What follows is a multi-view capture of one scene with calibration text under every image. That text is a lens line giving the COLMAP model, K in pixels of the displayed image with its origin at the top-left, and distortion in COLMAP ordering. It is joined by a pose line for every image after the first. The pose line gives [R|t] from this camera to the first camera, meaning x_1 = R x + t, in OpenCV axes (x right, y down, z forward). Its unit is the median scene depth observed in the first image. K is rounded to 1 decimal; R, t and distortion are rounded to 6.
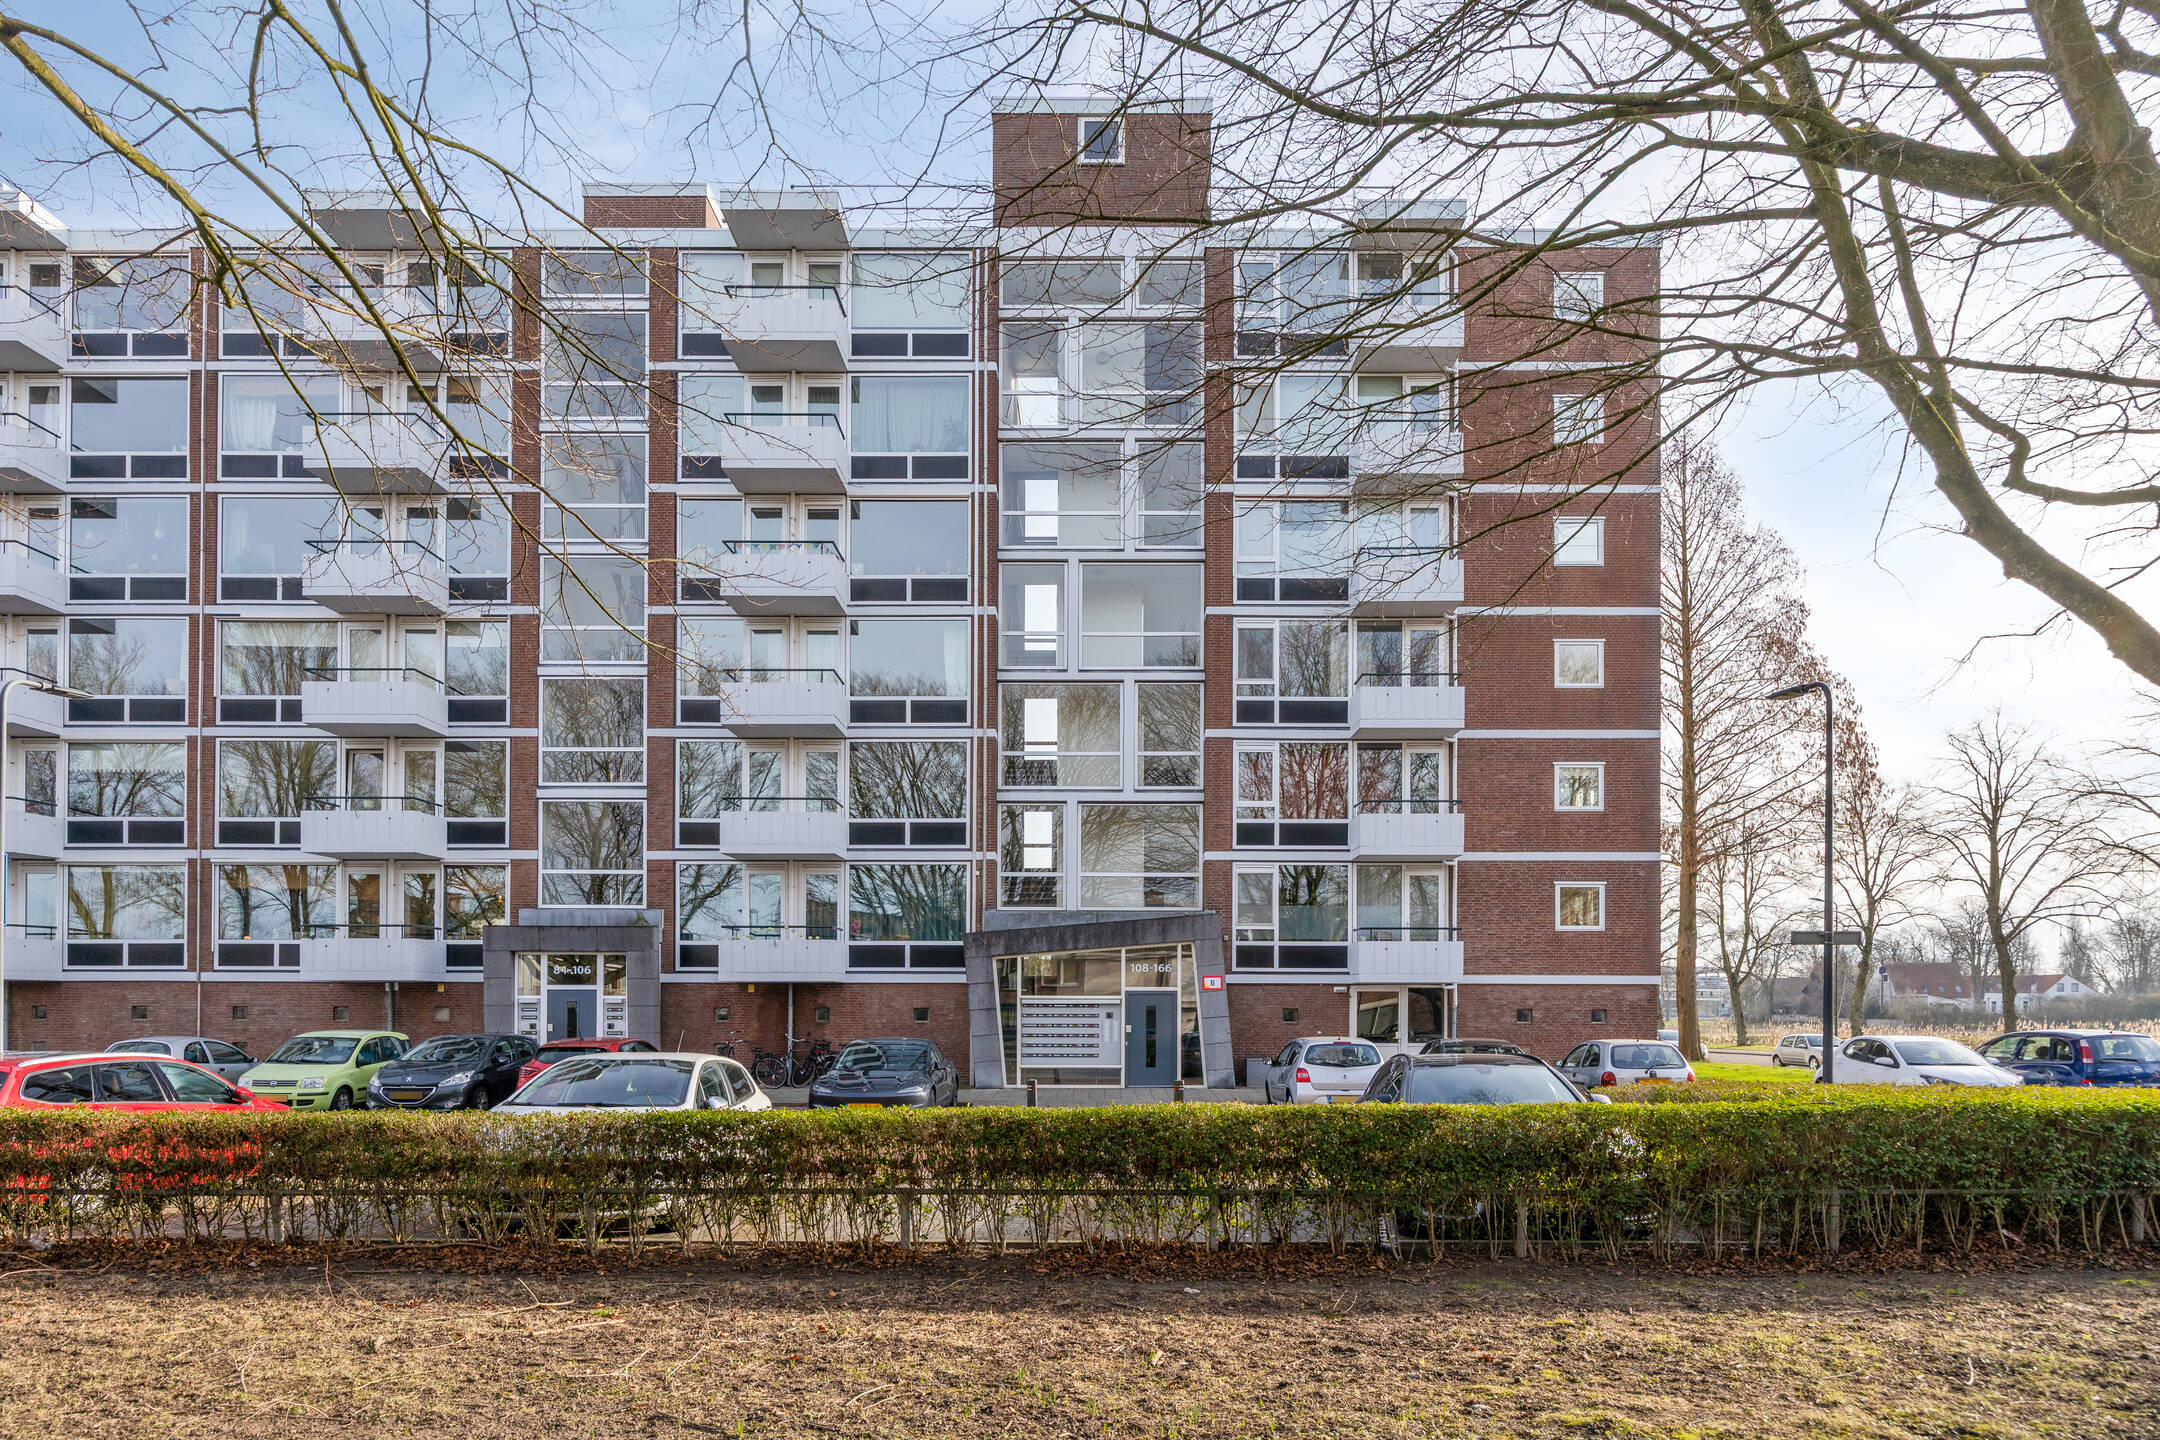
lens RADIAL K [[1285.8, 0, 1112.4], [0, 1285.8, 743.4], [0, 0, 1]] dist [-0.000701, 0.000118]
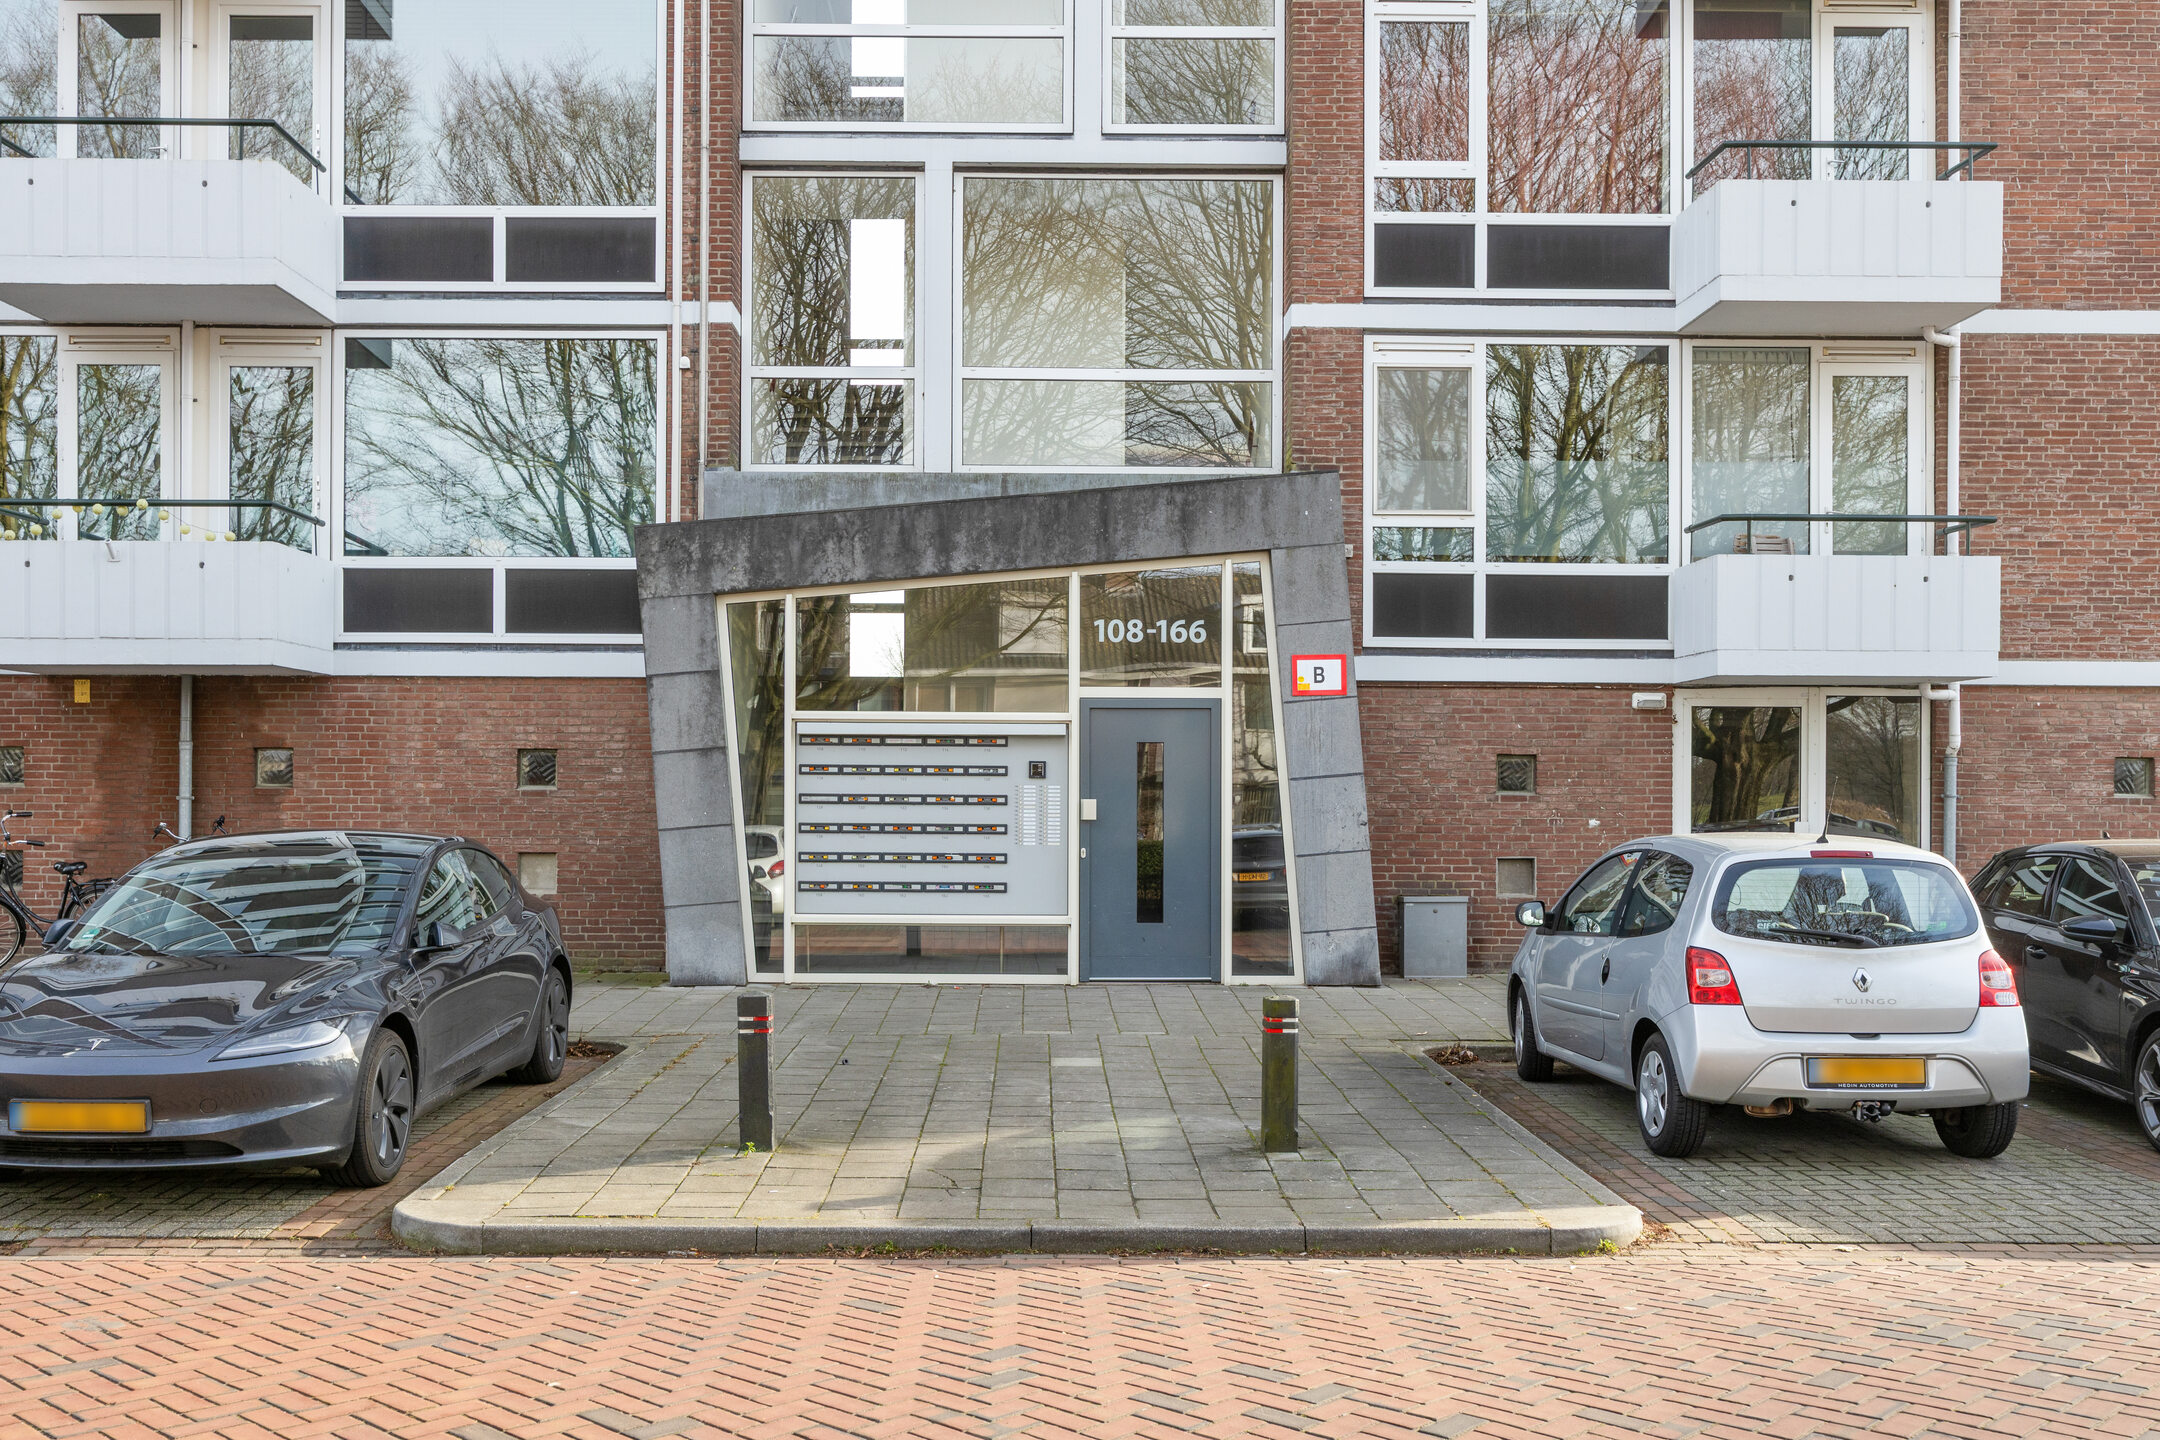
lens RADIAL K [[3414.8, 0, 1079.2], [0, 3414.8, 720.3], [0, 0, 1]] dist [-0.006623, 0.000000]
pose [[0.999942, 0.000359, 0.010722, -0.000492], [-0.000412, 0.999988, 0.004972, 0.194593], [-0.010720, -0.004976, 0.999930, 0.000736]]
